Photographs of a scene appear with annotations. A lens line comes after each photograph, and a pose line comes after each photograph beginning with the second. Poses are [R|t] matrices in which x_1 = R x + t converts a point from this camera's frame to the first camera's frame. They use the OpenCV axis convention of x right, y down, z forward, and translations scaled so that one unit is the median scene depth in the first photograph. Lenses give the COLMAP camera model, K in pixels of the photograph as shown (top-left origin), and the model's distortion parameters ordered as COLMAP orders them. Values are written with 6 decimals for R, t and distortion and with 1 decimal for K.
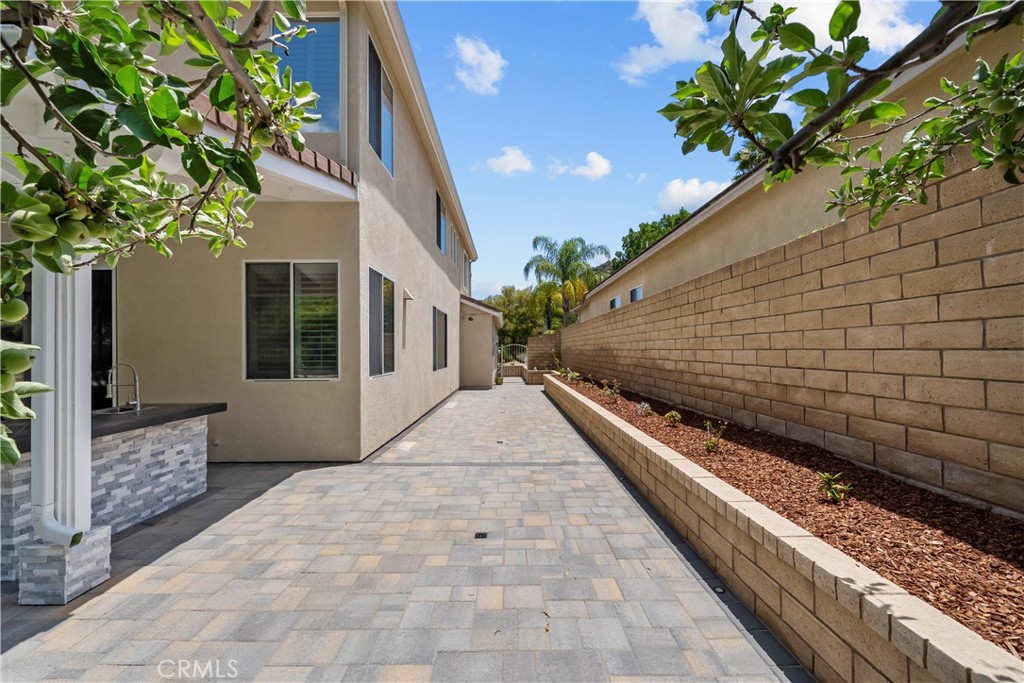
lens RADIAL K [[406.6, 0, 507.8], [0, 406.6, 337.9], [0, 0, 1]] dist [-0.002681, -0.000347]
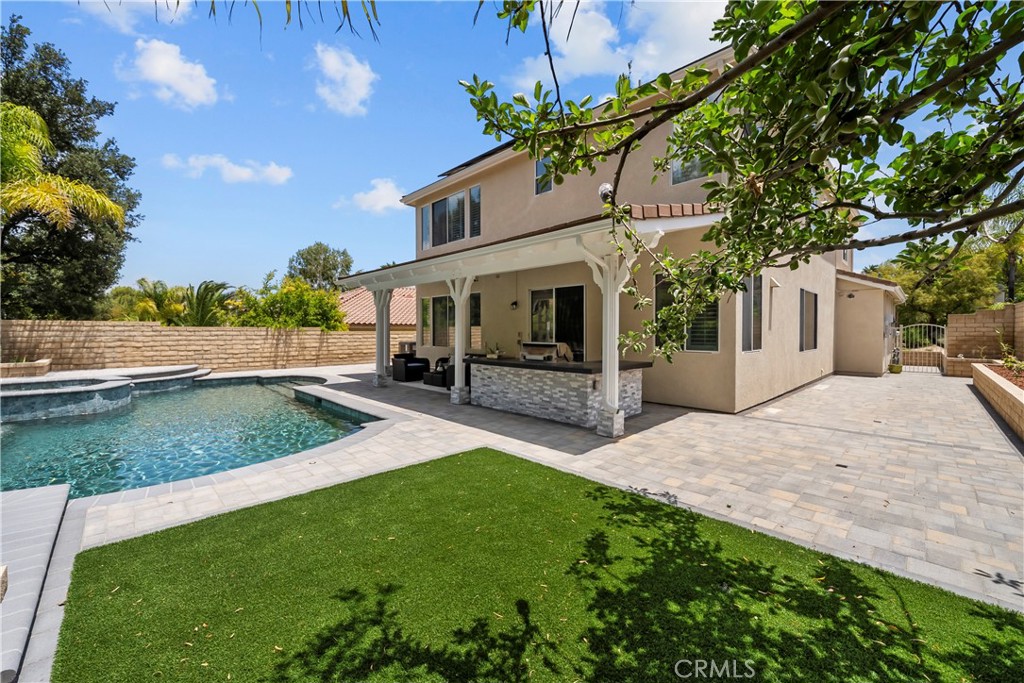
lens RADIAL K [[406.6, 0, 507.8], [0, 406.6, 337.9], [0, 0, 1]] dist [-0.002681, -0.000347]
pose [[0.695004, 0.020328, -0.718718, 0.050509], [0.016403, 0.998892, 0.044115, -0.012958], [0.718818, -0.042449, 0.693901, -0.300399]]
